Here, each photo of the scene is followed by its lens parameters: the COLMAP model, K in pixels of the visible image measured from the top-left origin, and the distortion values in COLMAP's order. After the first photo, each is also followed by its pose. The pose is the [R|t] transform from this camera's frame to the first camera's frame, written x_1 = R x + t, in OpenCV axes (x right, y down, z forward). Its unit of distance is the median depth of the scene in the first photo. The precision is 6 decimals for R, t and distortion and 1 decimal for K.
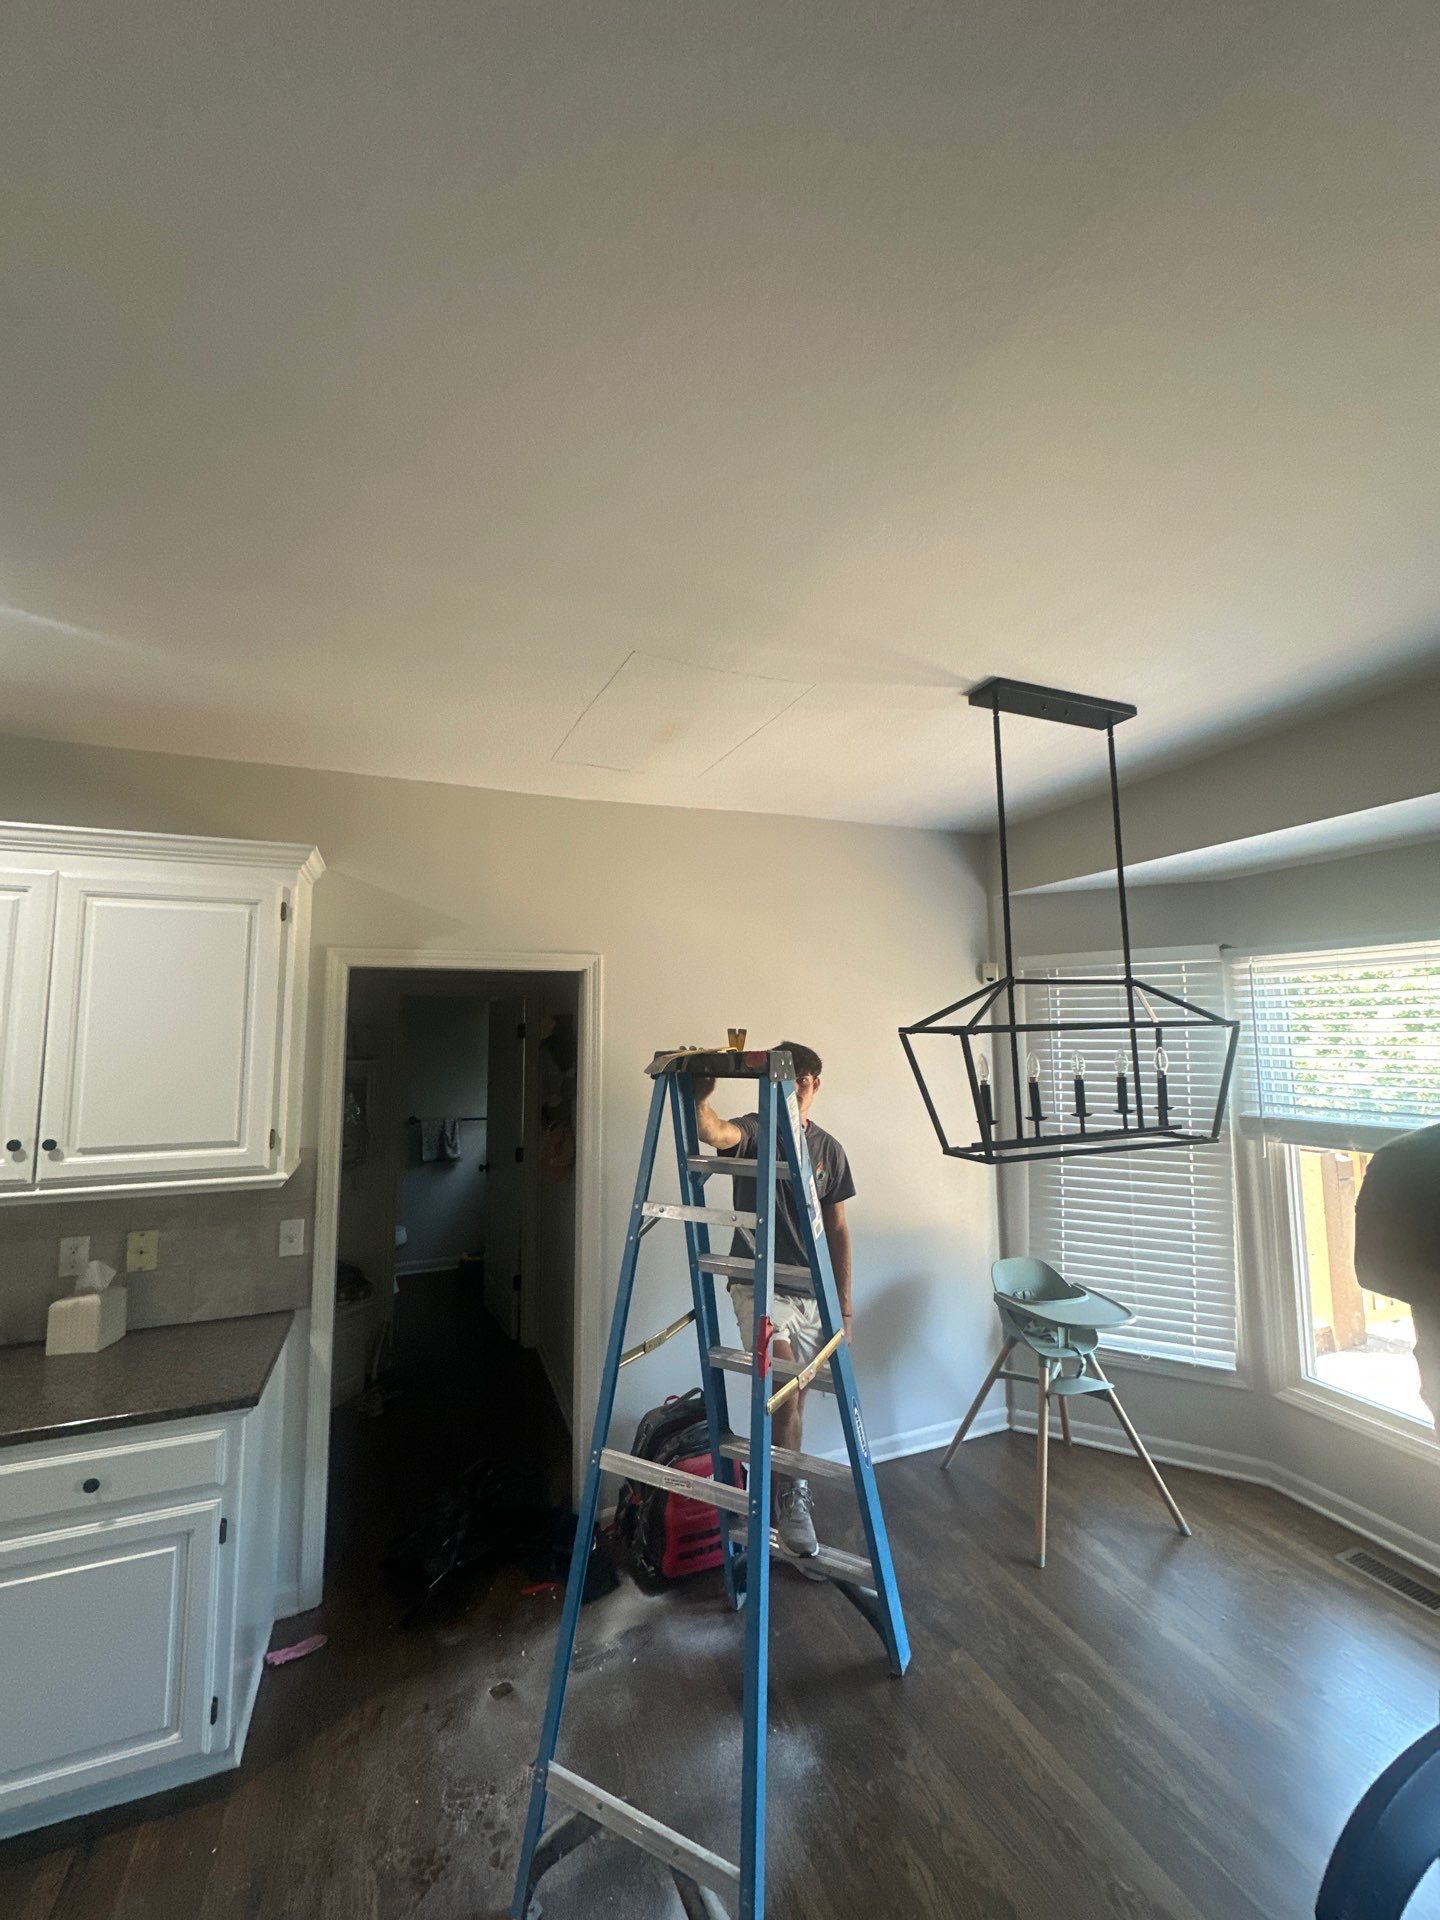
lens RADIAL K [[766.6, 0, 720.0], [0, 766.6, 960.0], [0, 0, 1]] dist [0.000838, 0.000063]
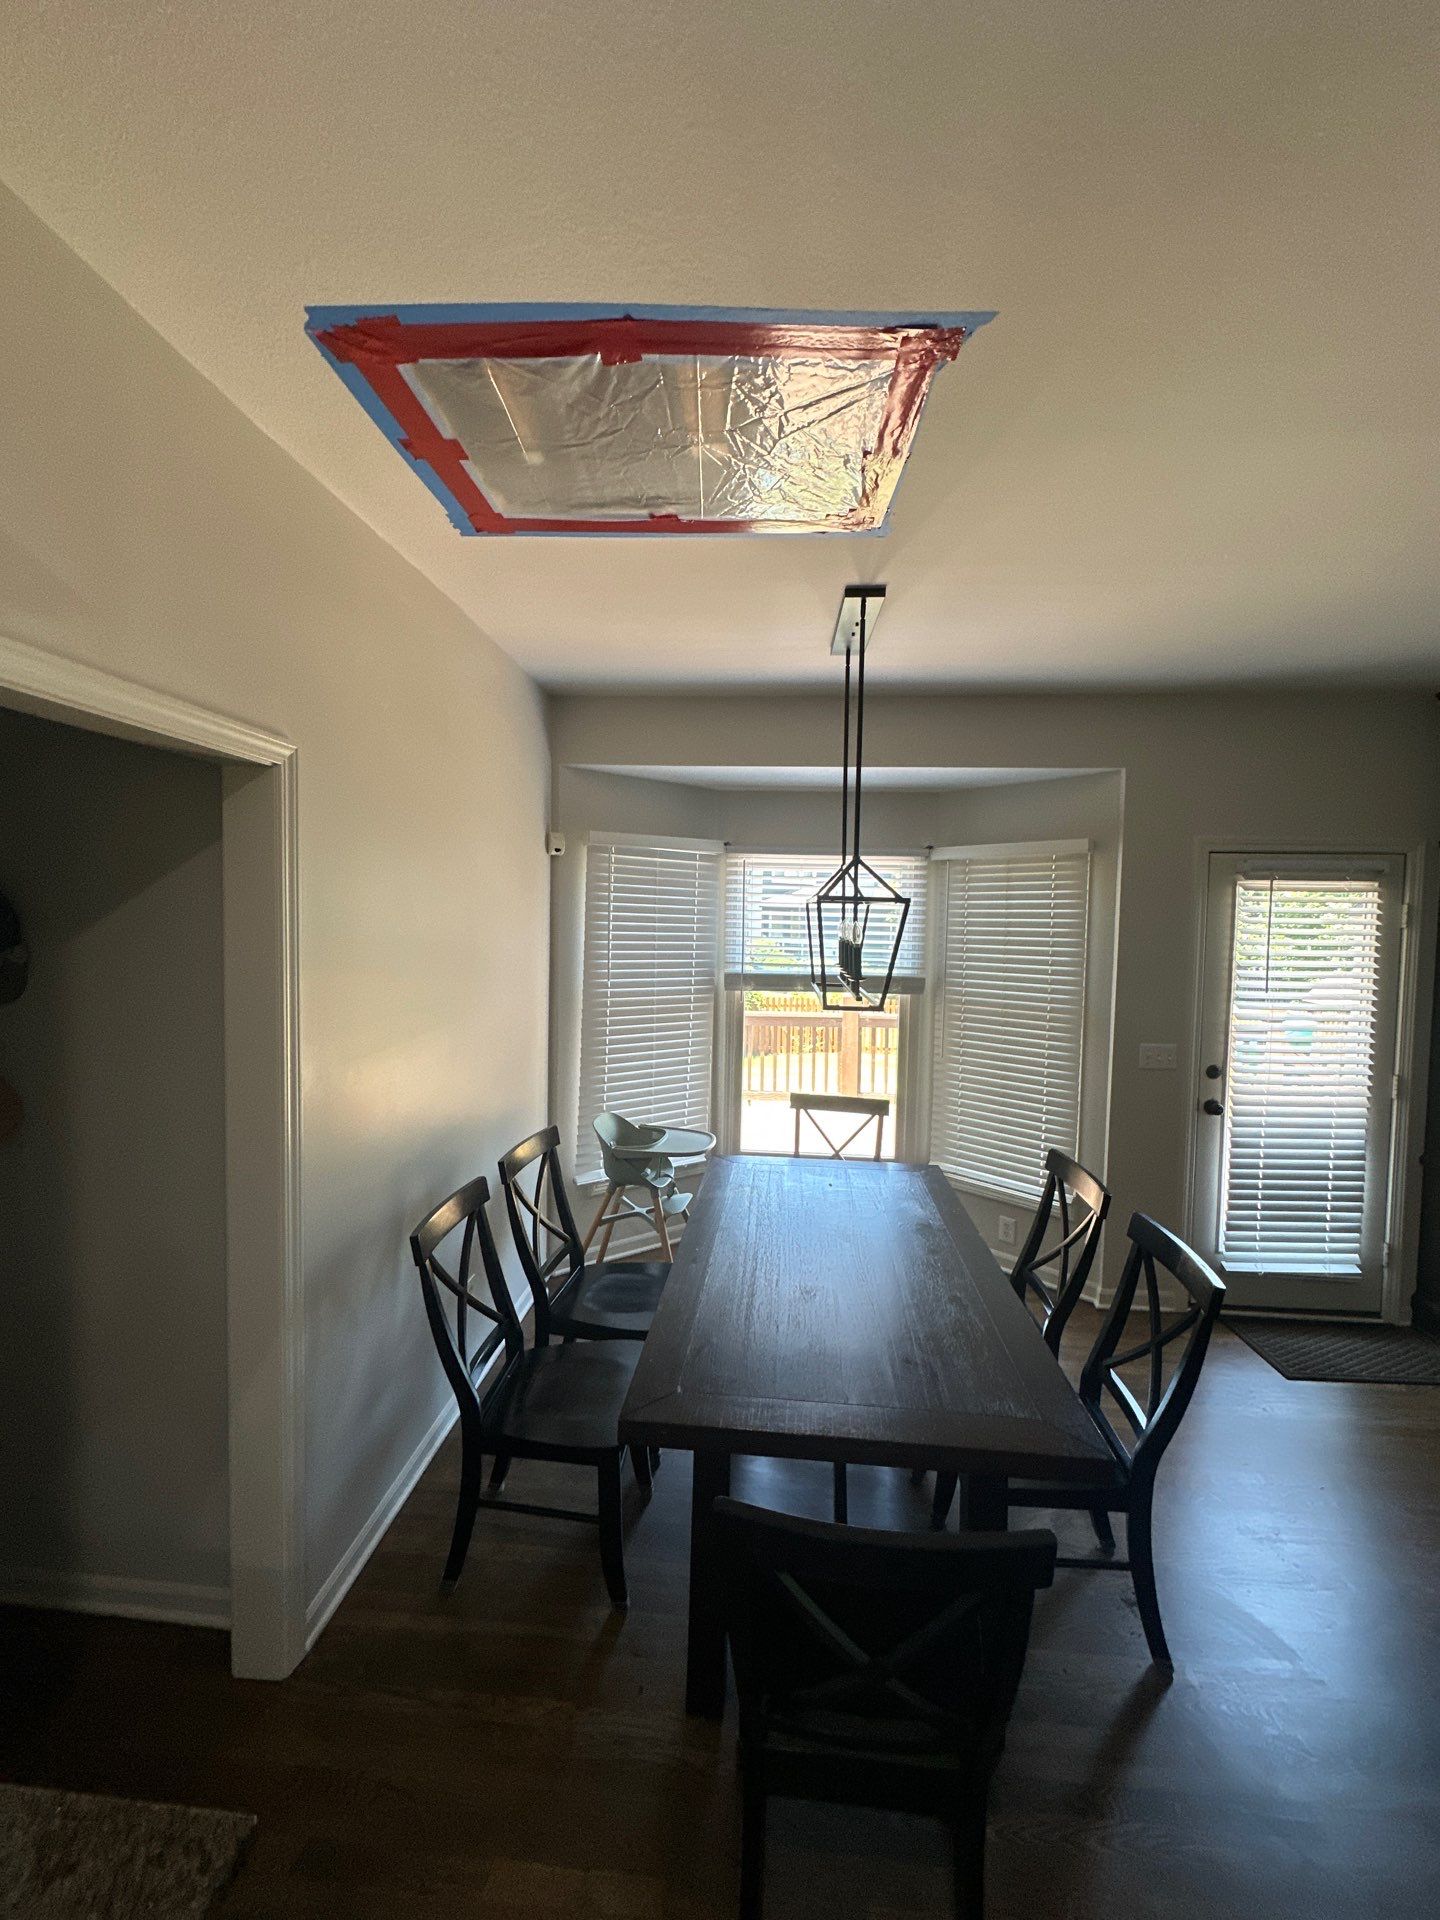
lens RADIAL K [[766.6, 0, 720.0], [0, 766.6, 960.0], [0, 0, 1]] dist [0.000838, 0.000063]
pose [[0.441278, -0.029174, 0.896896, -0.692560], [-0.108953, 0.990335, 0.085818, 0.091500], [-0.890732, -0.135590, 0.433834, 0.585673]]
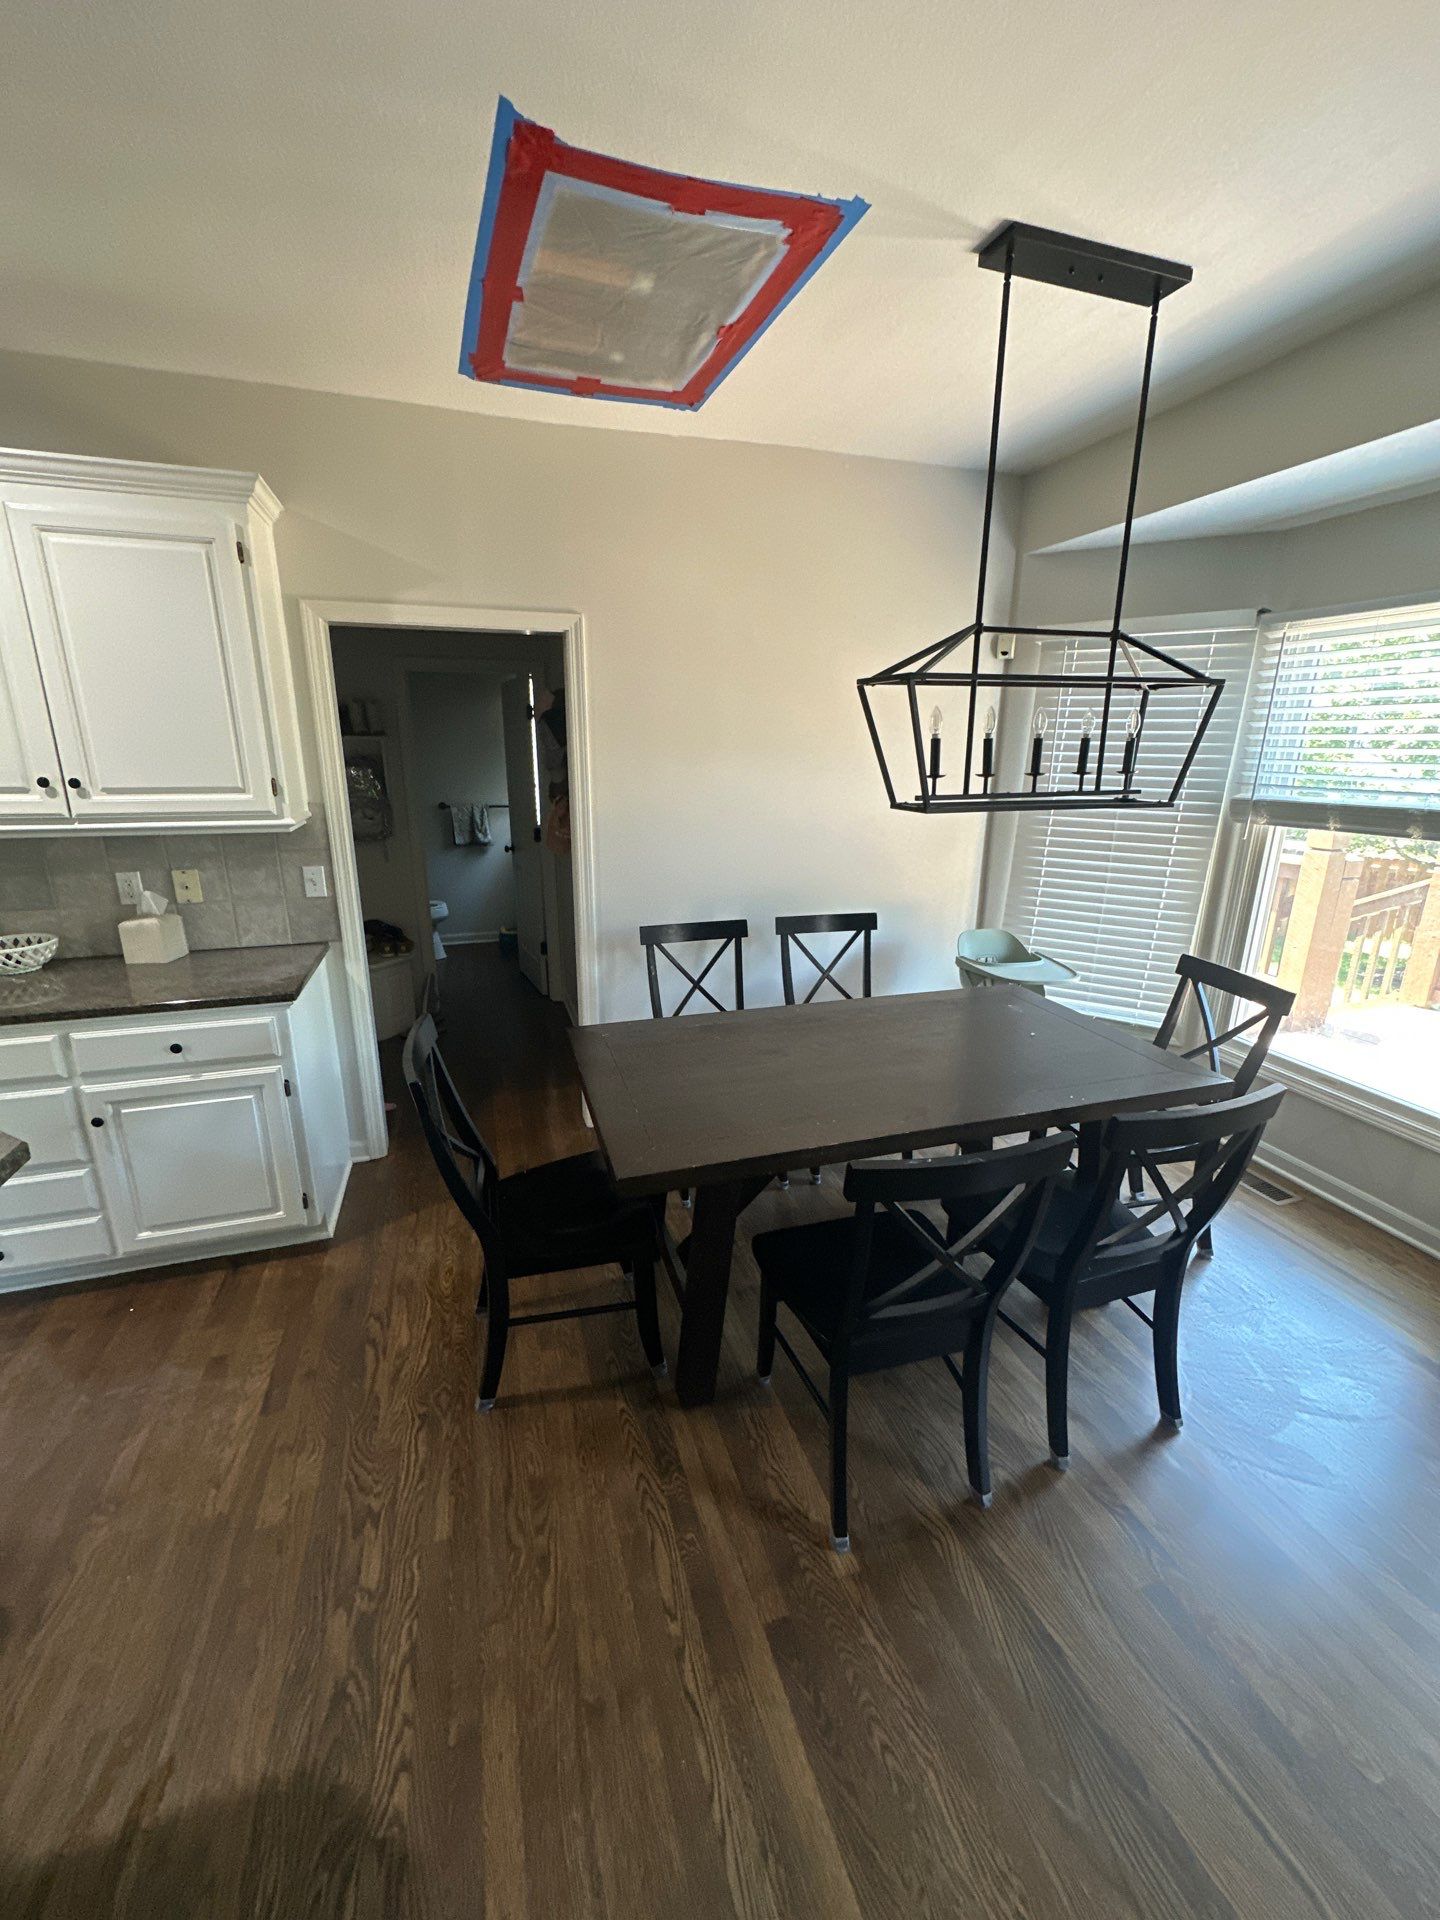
lens RADIAL K [[766.6, 0, 720.0], [0, 766.6, 960.0], [0, 0, 1]] dist [0.000838, 0.000063]
pose [[0.997780, 0.032783, -0.057960, 0.112359], [-0.009552, 0.931881, 0.362639, 0.061373], [0.065900, -0.361281, 0.930125, -0.051889]]
